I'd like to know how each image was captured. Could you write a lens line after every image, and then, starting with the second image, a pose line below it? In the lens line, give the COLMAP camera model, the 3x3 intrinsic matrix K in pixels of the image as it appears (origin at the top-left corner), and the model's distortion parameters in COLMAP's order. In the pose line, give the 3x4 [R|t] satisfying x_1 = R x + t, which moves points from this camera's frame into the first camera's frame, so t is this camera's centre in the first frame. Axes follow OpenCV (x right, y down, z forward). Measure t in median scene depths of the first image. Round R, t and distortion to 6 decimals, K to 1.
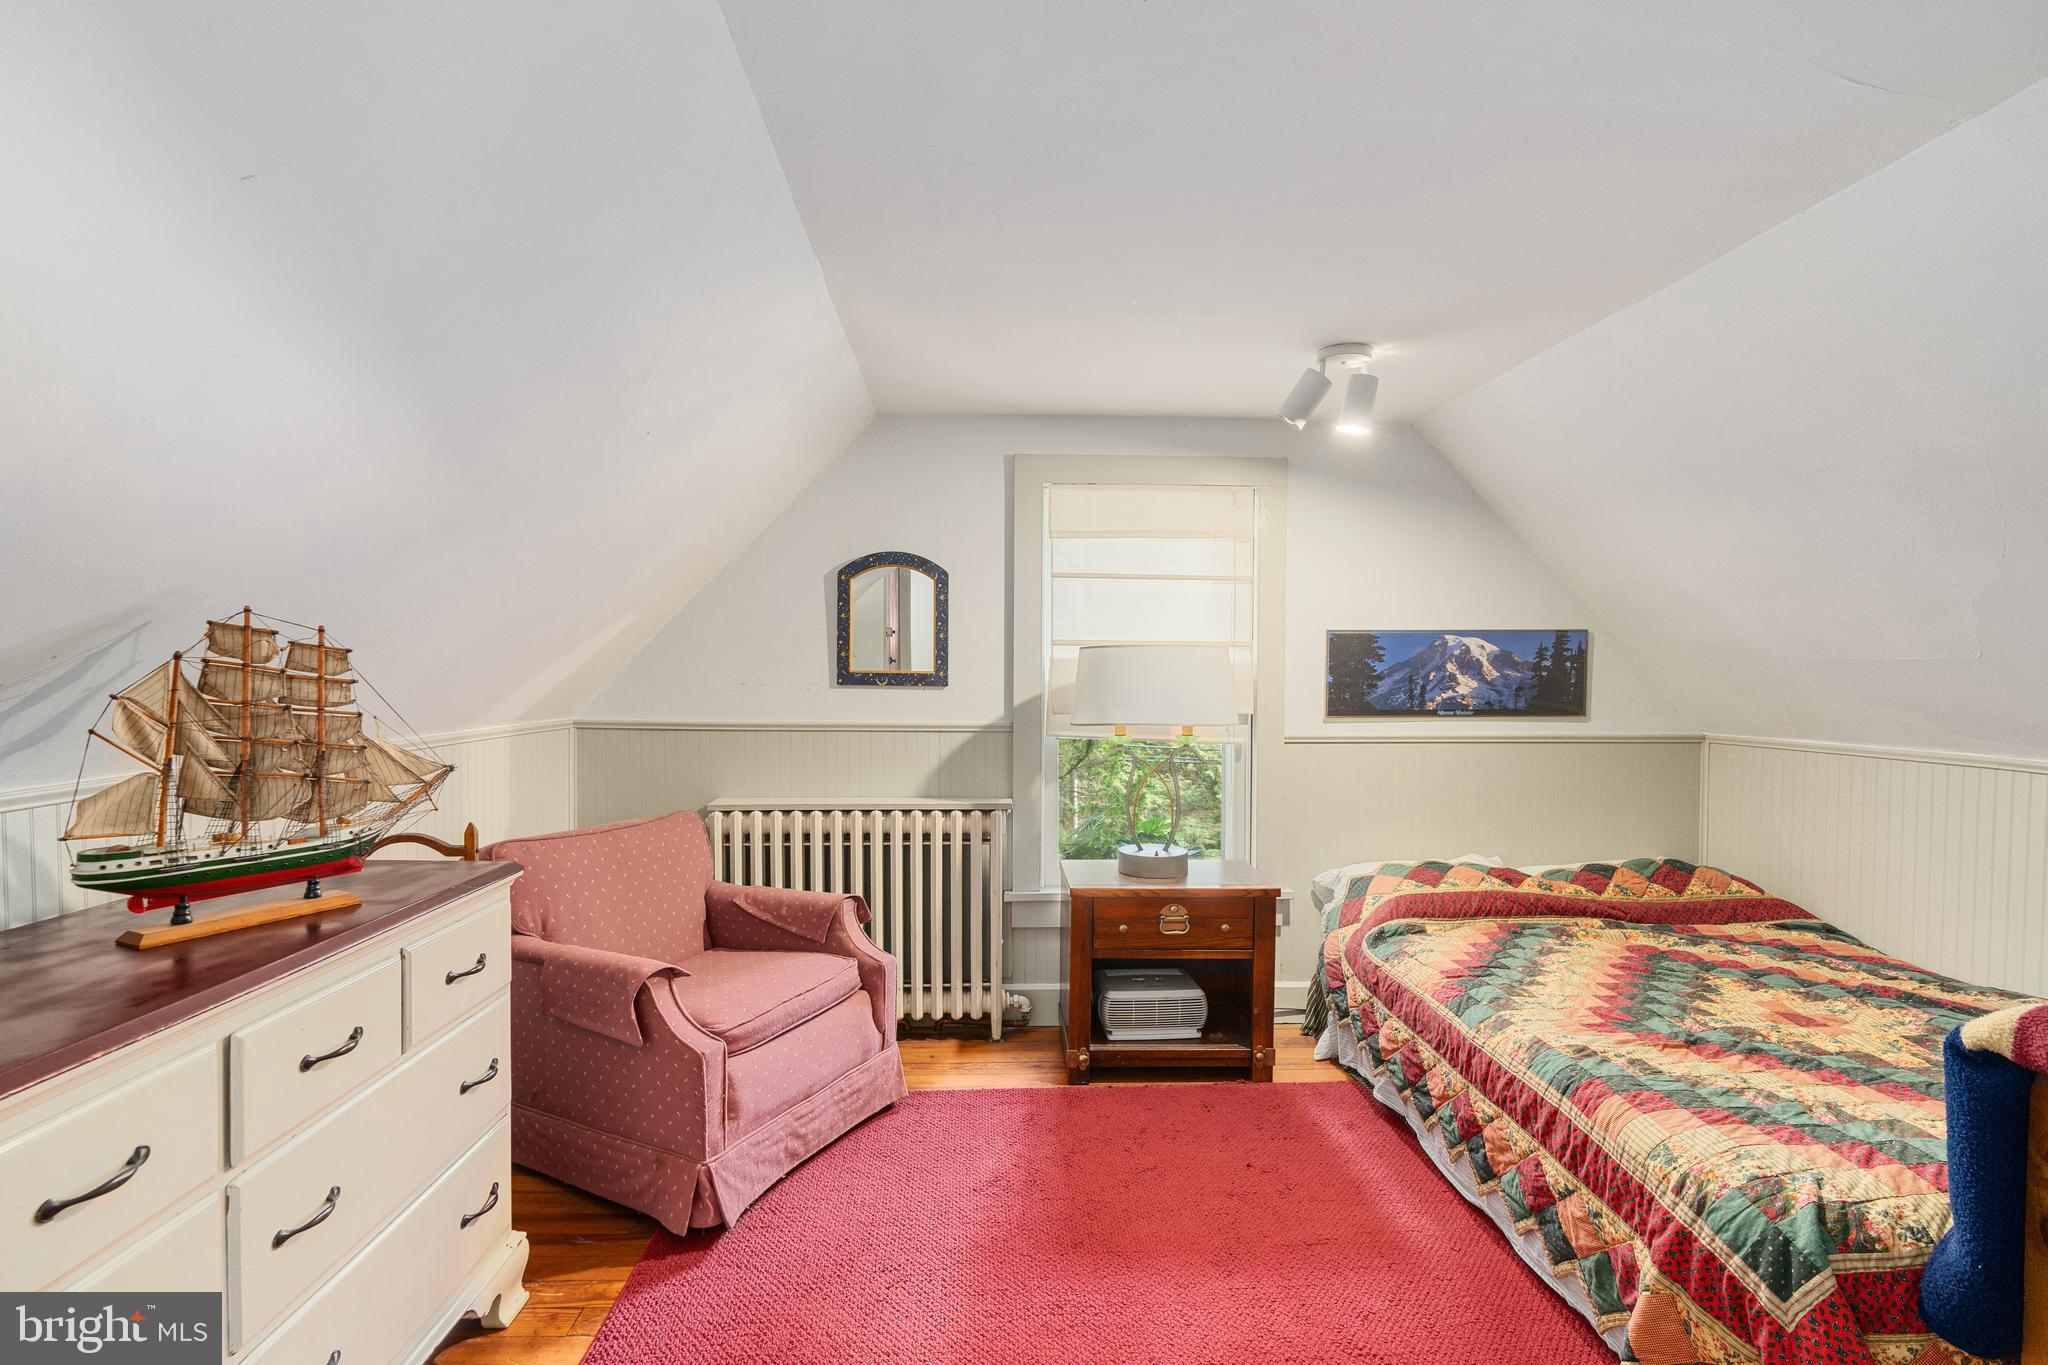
lens RADIAL K [[932.3, 0, 1019.9], [0, 932.3, 682.6], [0, 0, 1]] dist [-0.007984, 0.003599]
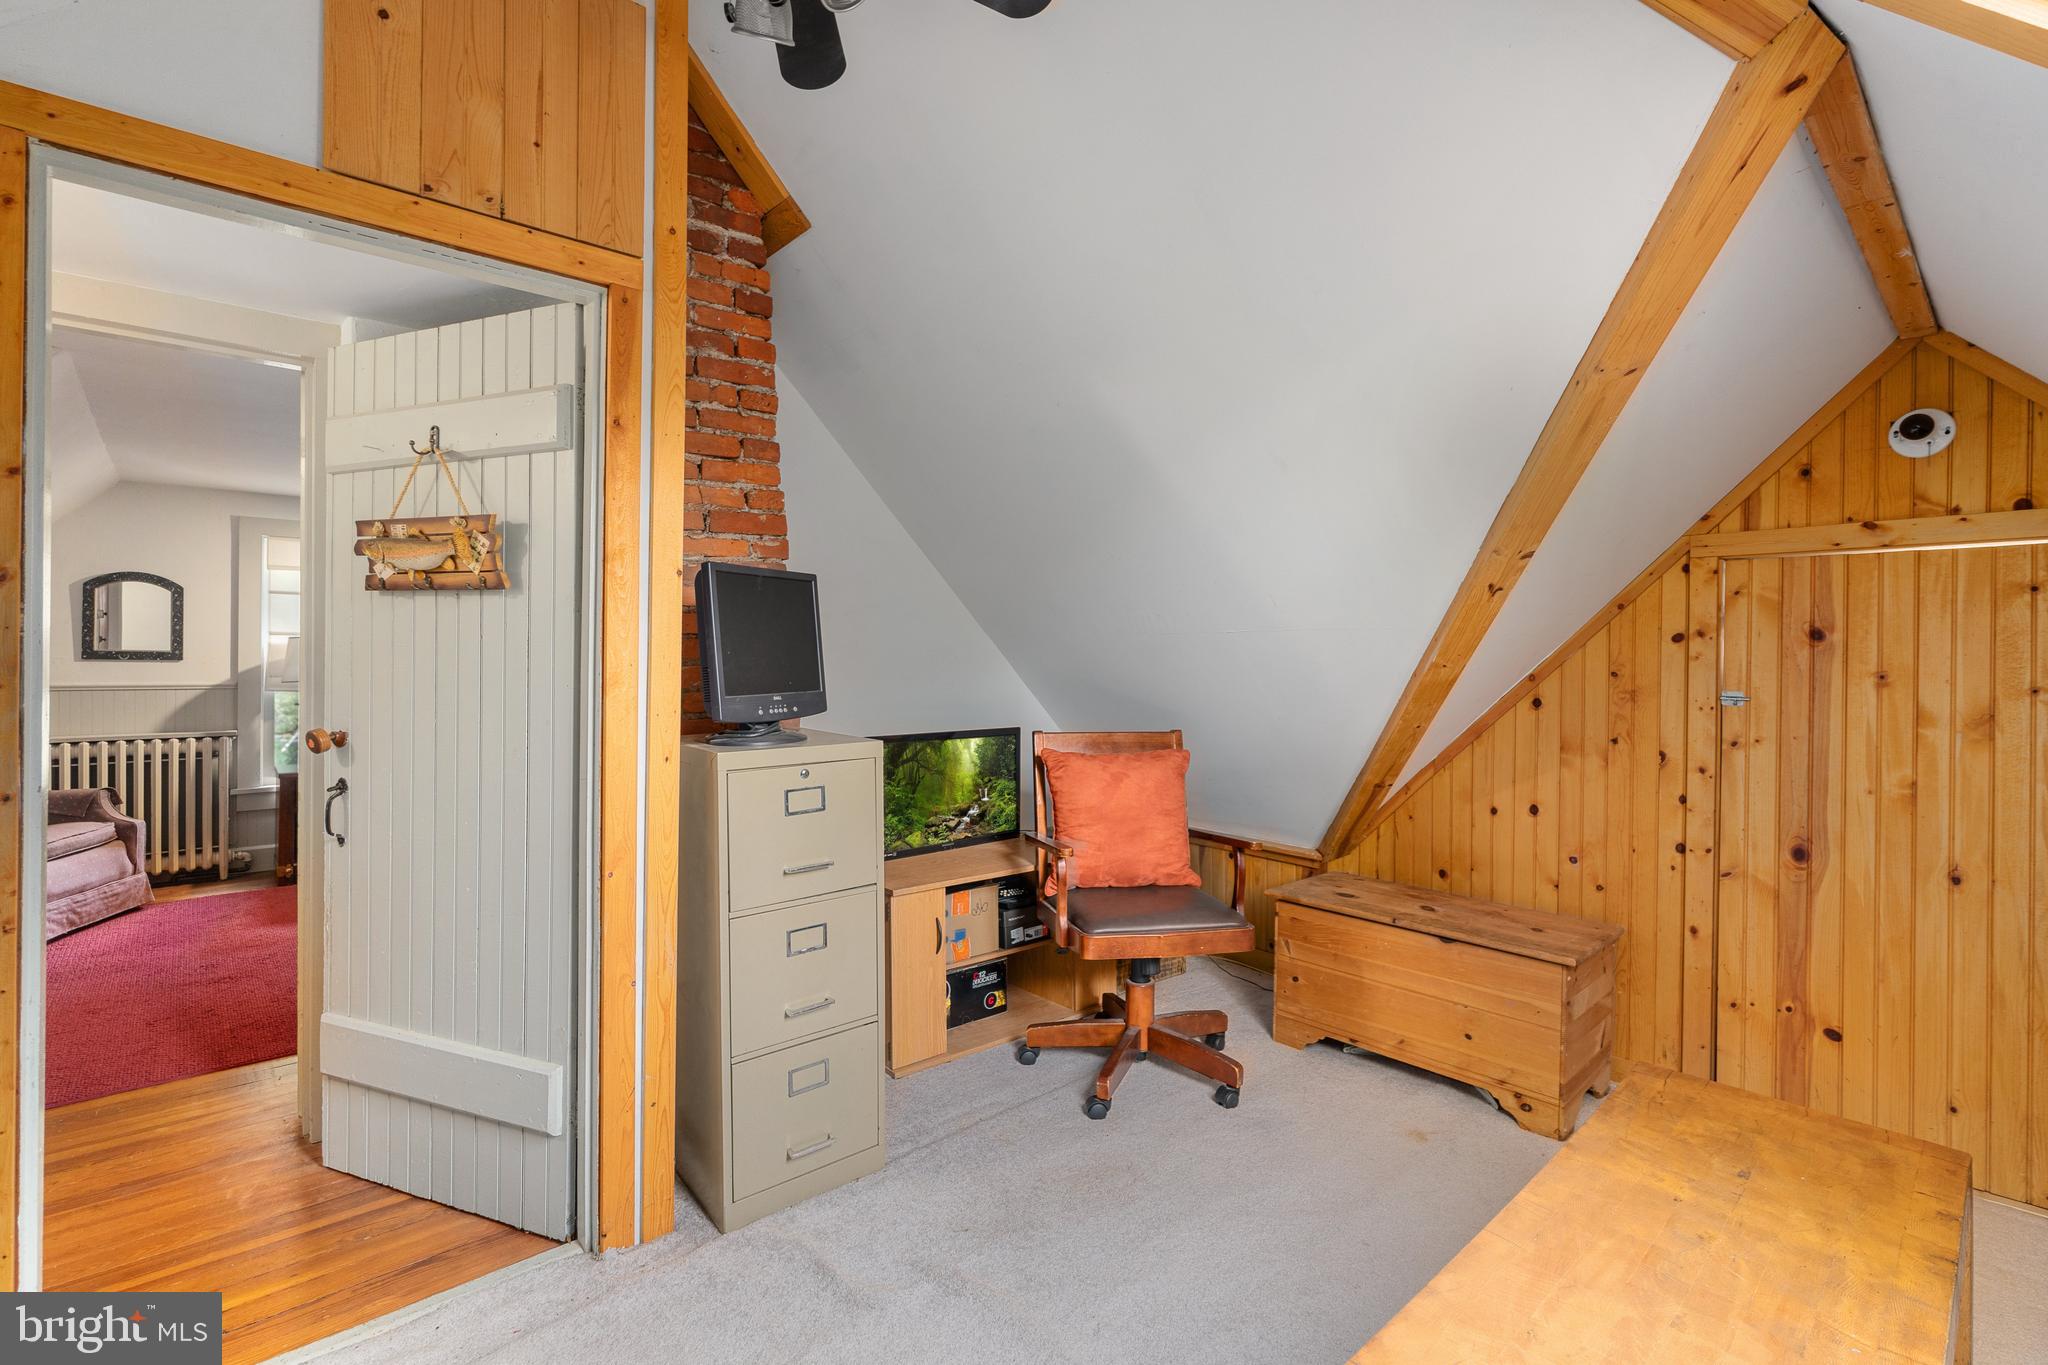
lens RADIAL K [[932.3, 0, 1030.4], [0, 932.3, 655.2], [0, 0, 1]] dist [-0.007984, 0.003599]
pose [[0.772710, 0.001475, 0.634758, 0.032893], [0.002924, 0.999978, -0.005883, 0.009182], [-0.634753, 0.006402, 0.772689, -1.124058]]
